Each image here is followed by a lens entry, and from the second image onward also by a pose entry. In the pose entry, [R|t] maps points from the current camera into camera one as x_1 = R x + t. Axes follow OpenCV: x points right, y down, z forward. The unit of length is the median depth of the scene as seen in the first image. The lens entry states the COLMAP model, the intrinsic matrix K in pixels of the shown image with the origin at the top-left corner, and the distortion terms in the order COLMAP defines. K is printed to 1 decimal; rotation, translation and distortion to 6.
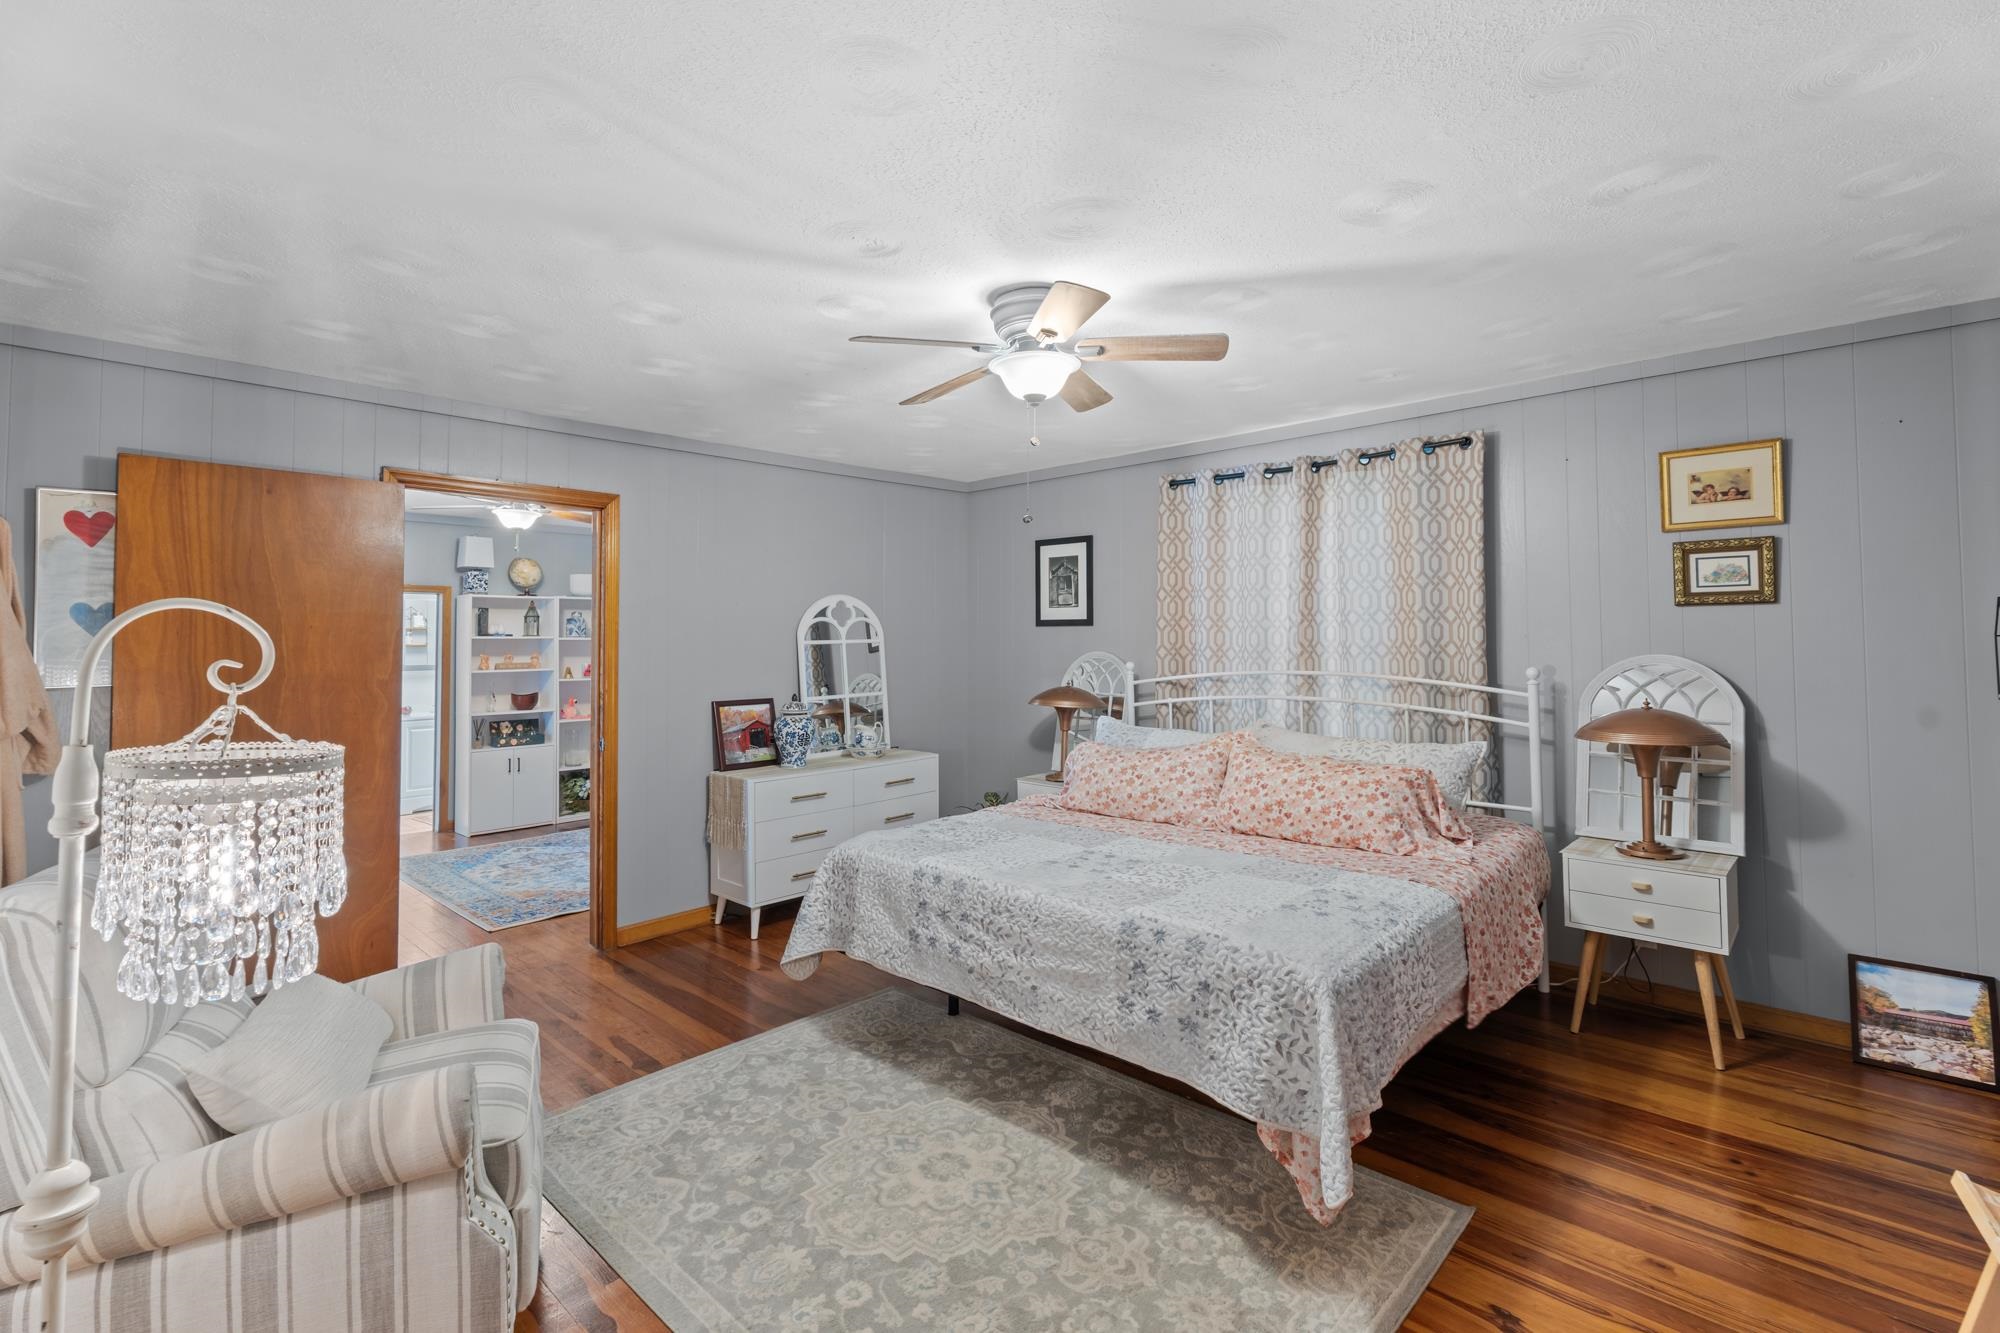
lens RADIAL K [[904.6, 0, 1003.4], [0, 904.6, 646.1], [0, 0, 1]] dist [-0.000780, -0.000083]
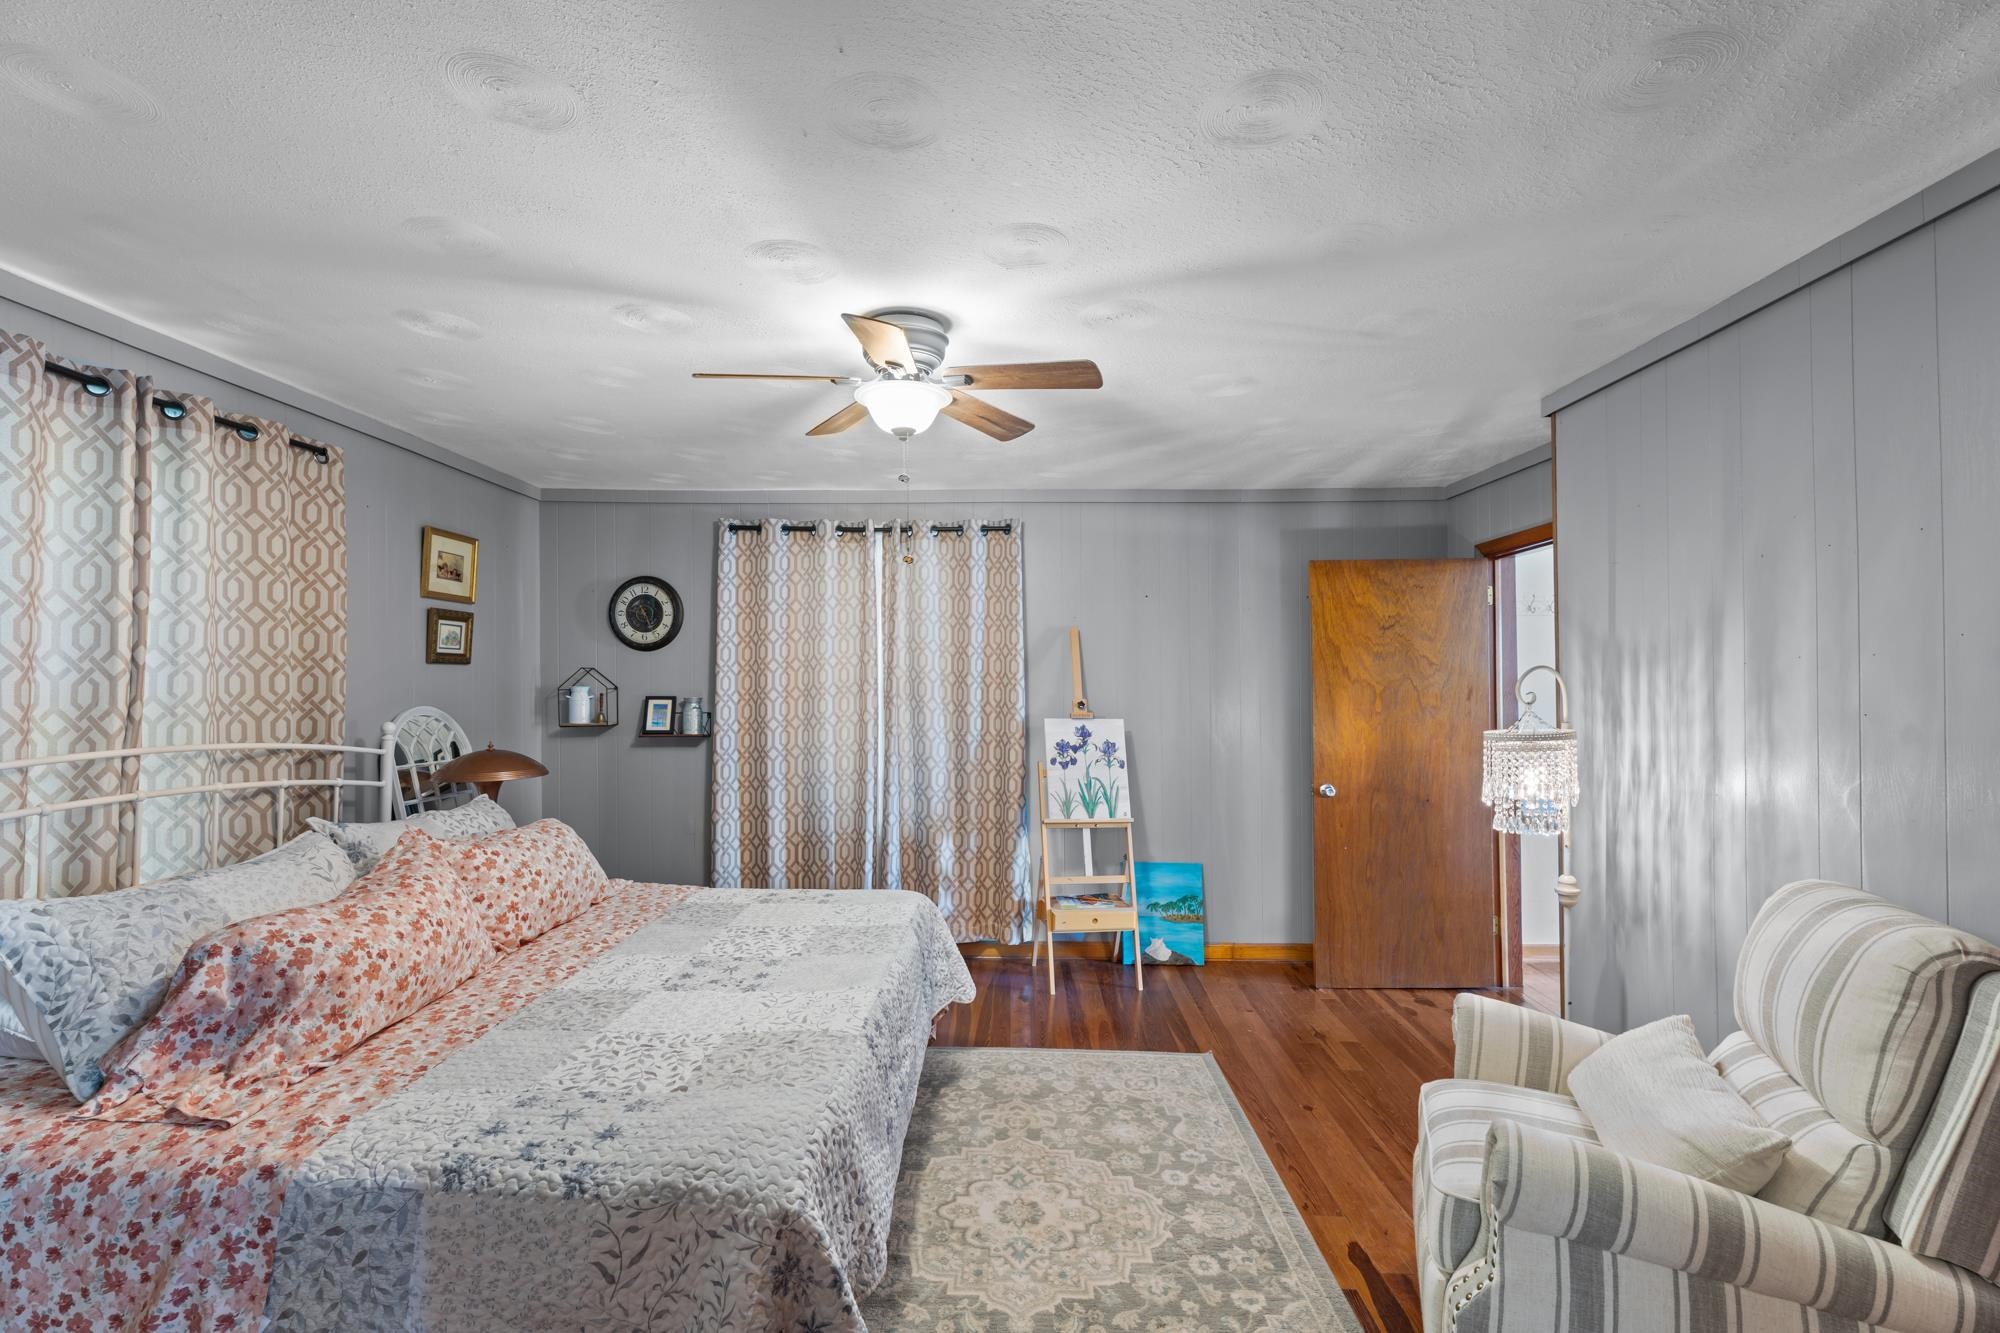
lens RADIAL K [[904.6, 0, 1005.3], [0, 904.6, 673.2], [0, 0, 1]] dist [-0.000780, -0.000083]
pose [[-0.682938, 0.021820, 0.730151, -0.601052], [0.013642, 0.999760, -0.017118, -0.002058], [-0.730349, -0.001730, -0.683072, 1.280918]]
